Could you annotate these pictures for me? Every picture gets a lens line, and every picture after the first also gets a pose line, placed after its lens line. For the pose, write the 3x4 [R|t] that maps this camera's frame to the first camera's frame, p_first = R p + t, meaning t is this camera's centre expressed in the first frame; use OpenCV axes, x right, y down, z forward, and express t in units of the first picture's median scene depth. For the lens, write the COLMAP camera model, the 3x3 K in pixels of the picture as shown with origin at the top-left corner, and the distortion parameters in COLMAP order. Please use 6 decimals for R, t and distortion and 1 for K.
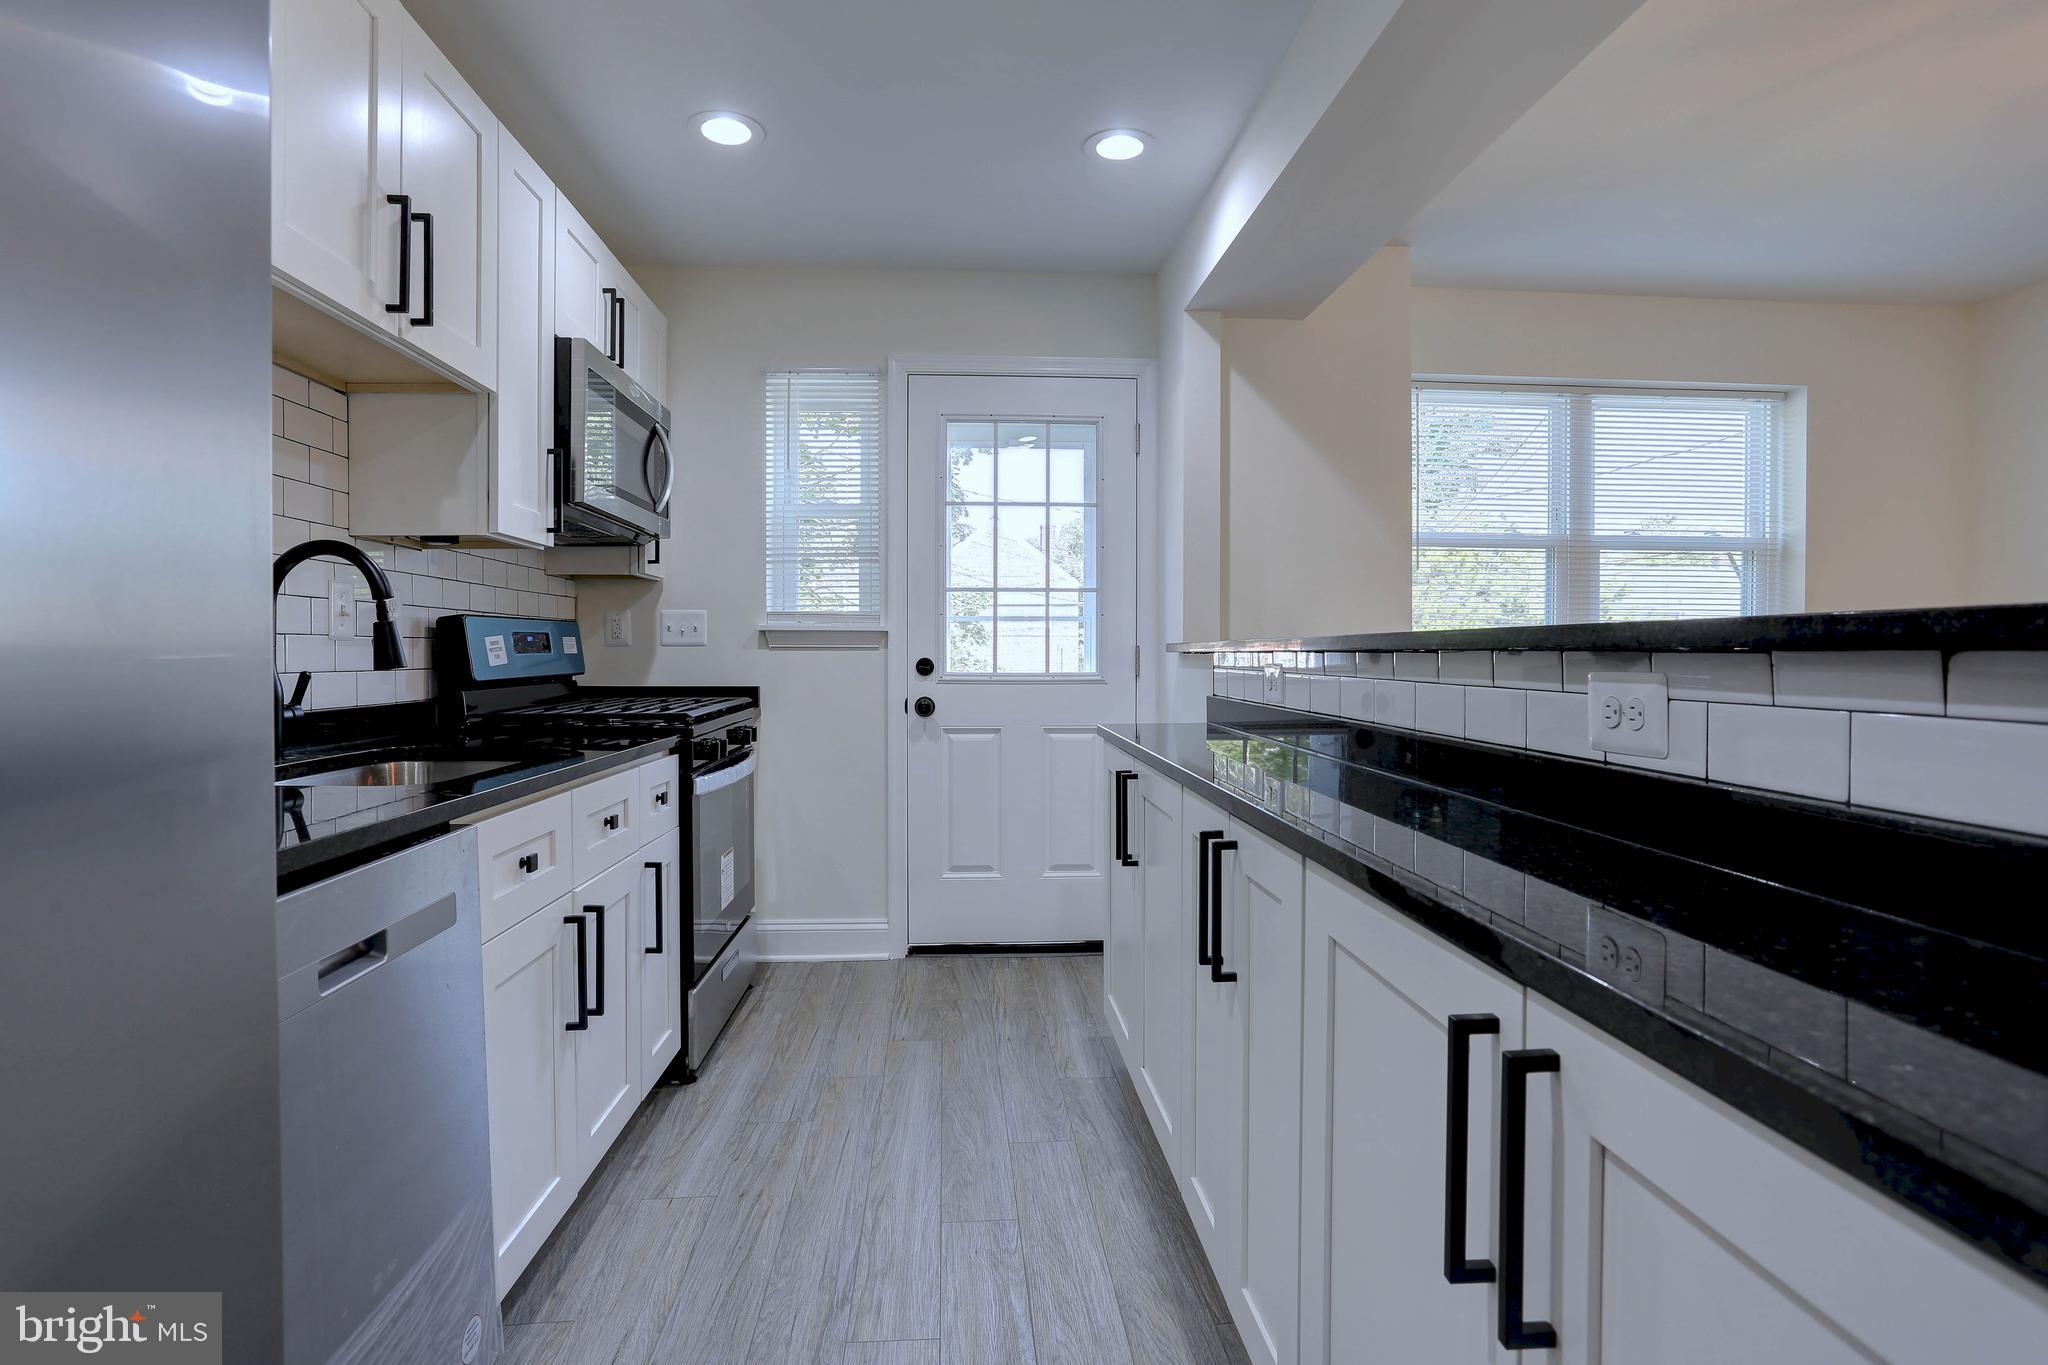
lens RADIAL K [[1009.2, 0, 1029.6], [0, 1009.2, 655.5], [0, 0, 1]] dist [-0.053413, 0.021764]
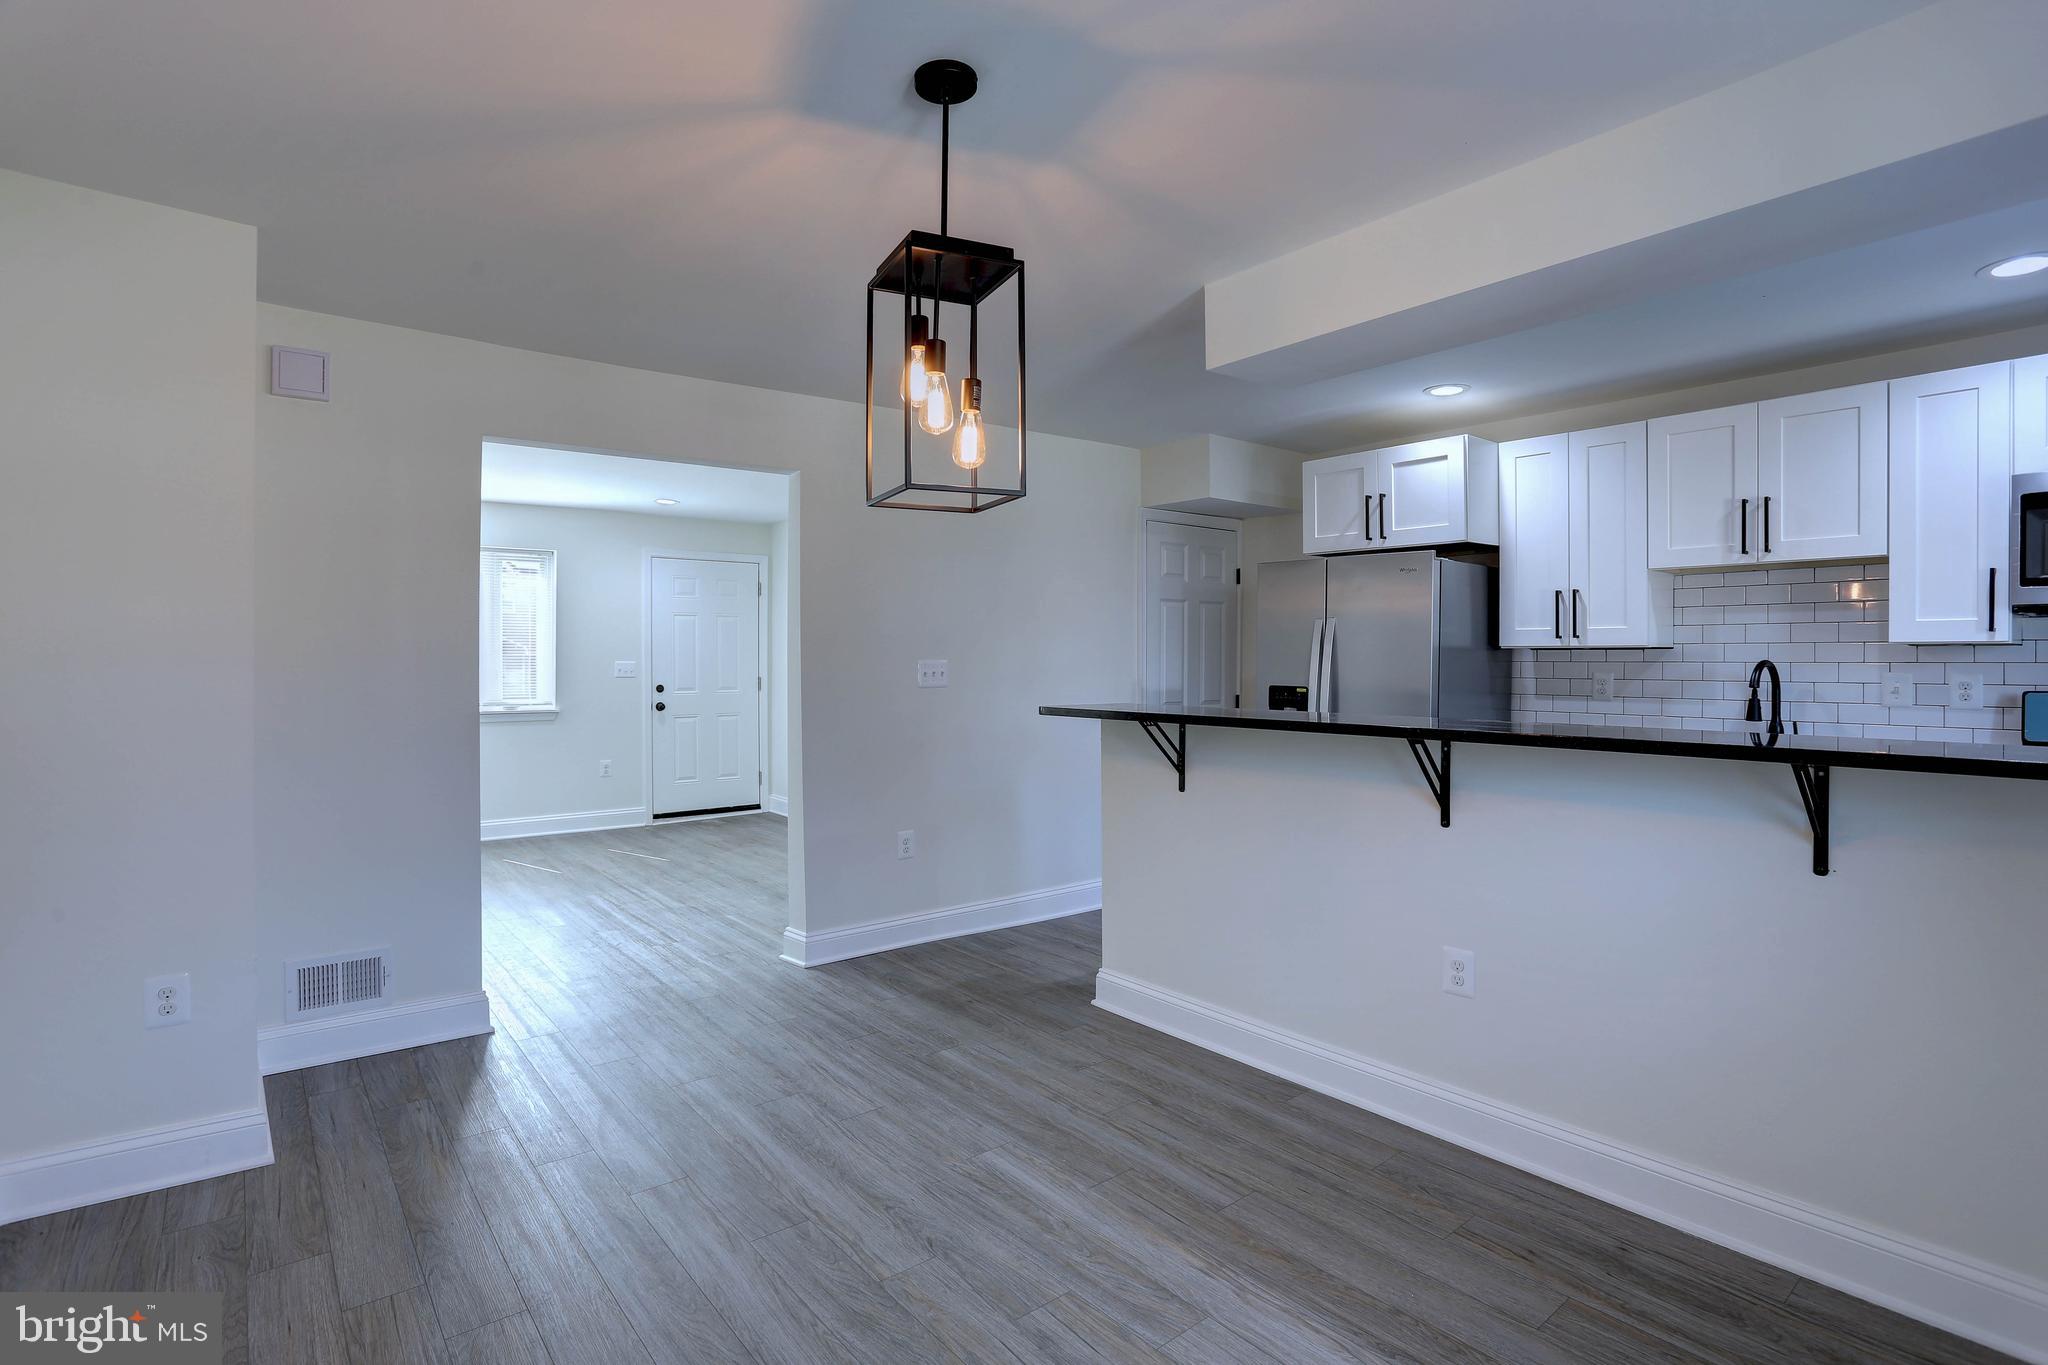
lens RADIAL K [[1009.2, 0, 1049.9], [0, 1009.2, 664.6], [0, 0, 1]] dist [-0.053413, 0.021764]
pose [[-0.811521, 0.001882, -0.584320, 1.090675], [-0.002344, 0.999976, 0.006476, -0.070714], [0.584318, 0.006625, -0.811498, 1.110466]]
